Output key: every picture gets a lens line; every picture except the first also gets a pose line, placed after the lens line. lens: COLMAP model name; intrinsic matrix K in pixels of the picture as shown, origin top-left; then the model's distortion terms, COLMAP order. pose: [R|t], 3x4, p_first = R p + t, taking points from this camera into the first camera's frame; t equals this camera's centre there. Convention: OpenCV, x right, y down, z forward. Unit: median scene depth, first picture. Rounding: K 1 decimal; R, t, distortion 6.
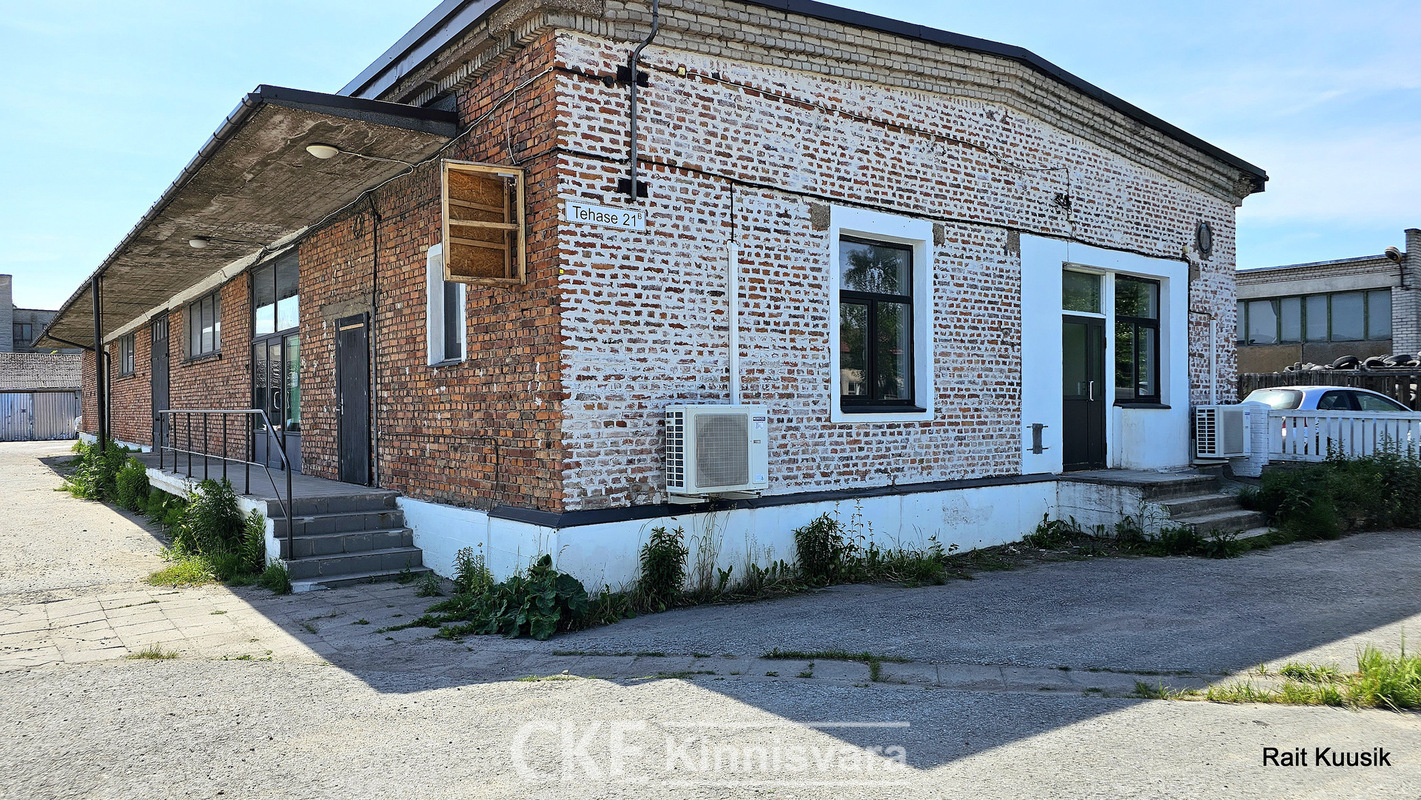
lens RADIAL K [[1063.5, 0, 708.6], [0, 1063.5, 403.8], [0, 0, 1]] dist [0.009533, 0.002126]
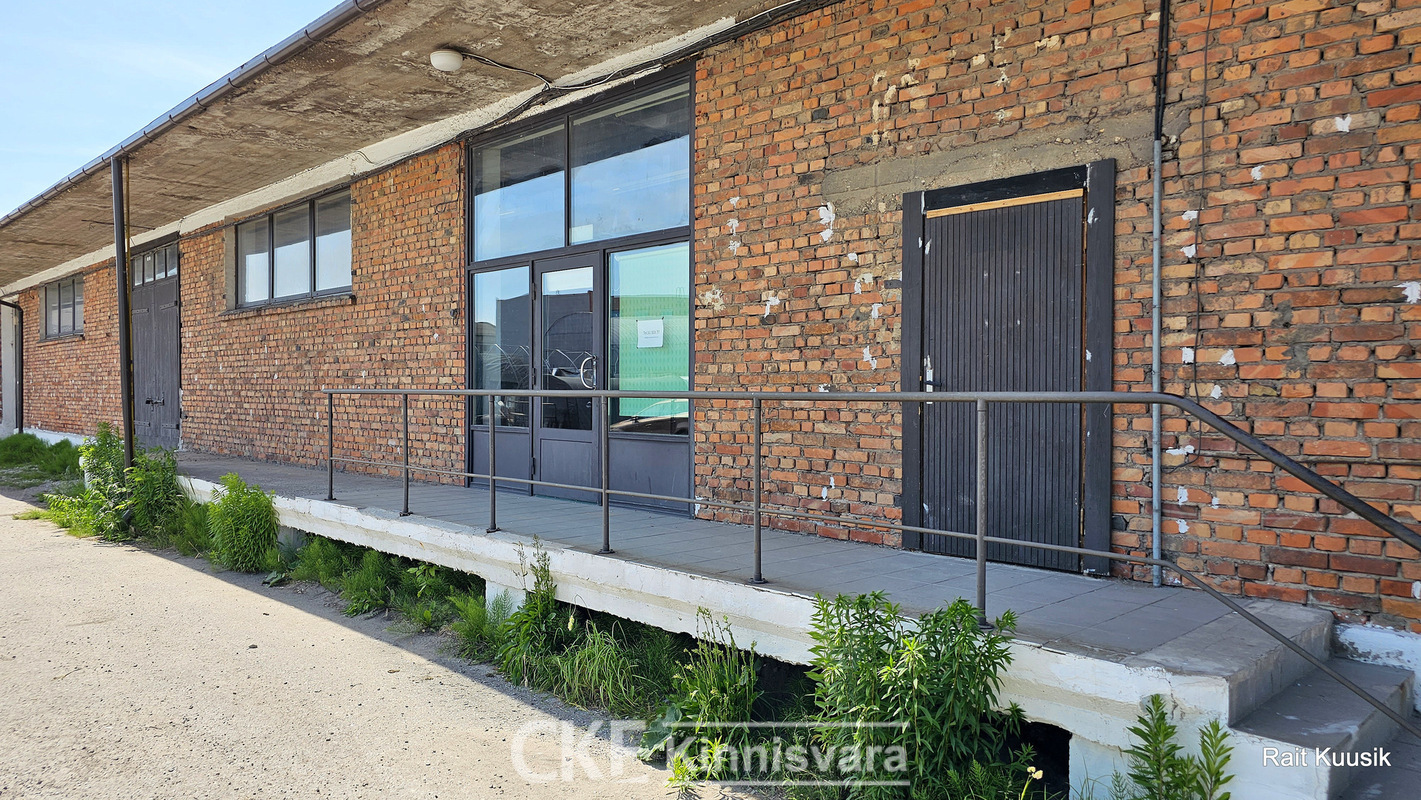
lens RADIAL K [[924.4, 0, 720.1], [0, 924.4, 408.6], [0, 0, 1]] dist [0.043565, -0.007725]
pose [[0.979086, 0.005834, 0.203361, -0.511302], [-0.010557, 0.999699, 0.022146, 0.004487], [-0.203171, -0.023830, 0.978853, 0.628752]]
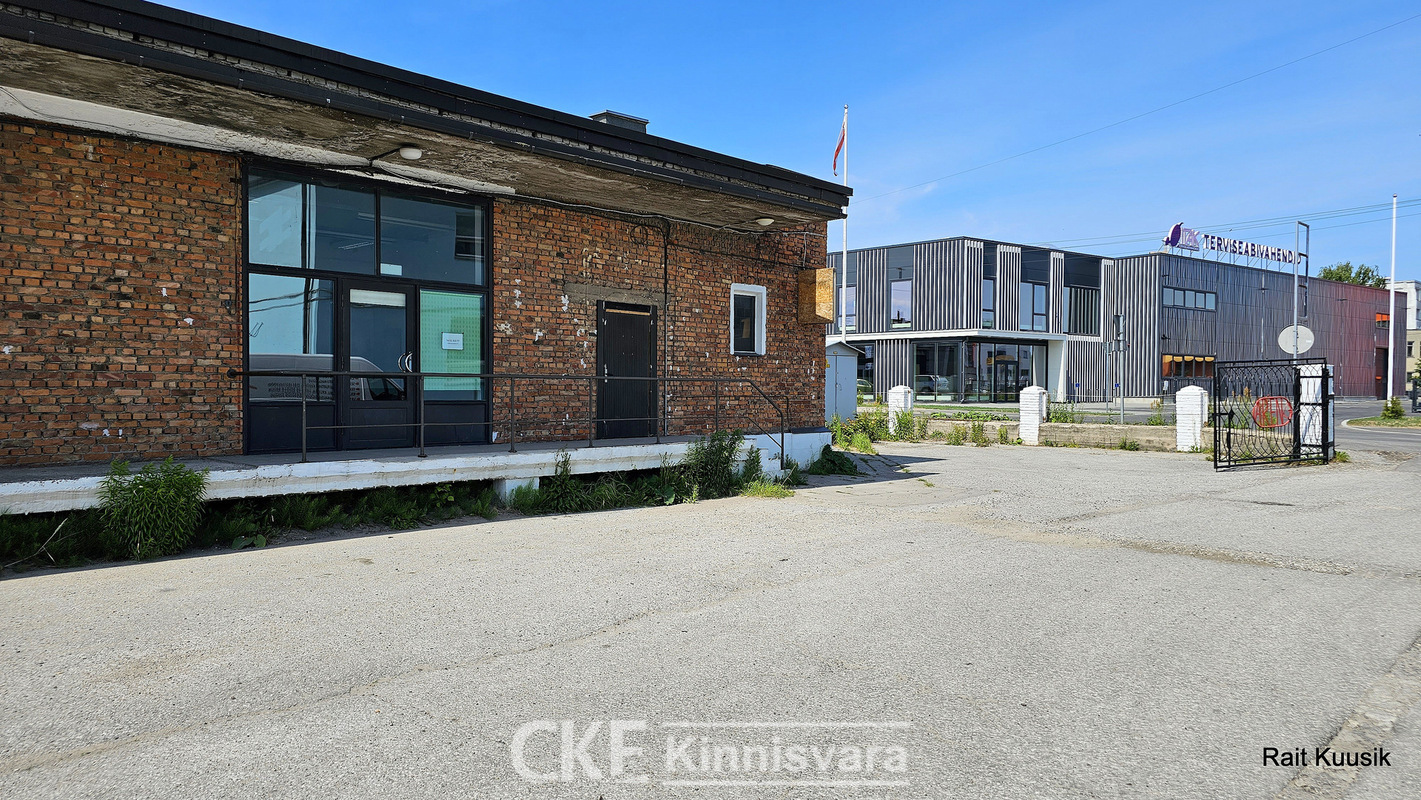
lens RADIAL K [[924.4, 0, 713.2], [0, 924.4, 391.3], [0, 0, 1]] dist [0.043565, -0.007725]
pose [[-0.192221, 0.000758, 0.981351, -1.362448], [-0.010258, 0.999944, -0.002782, 0.021835], [-0.981298, -0.010602, -0.192202, 1.068920]]
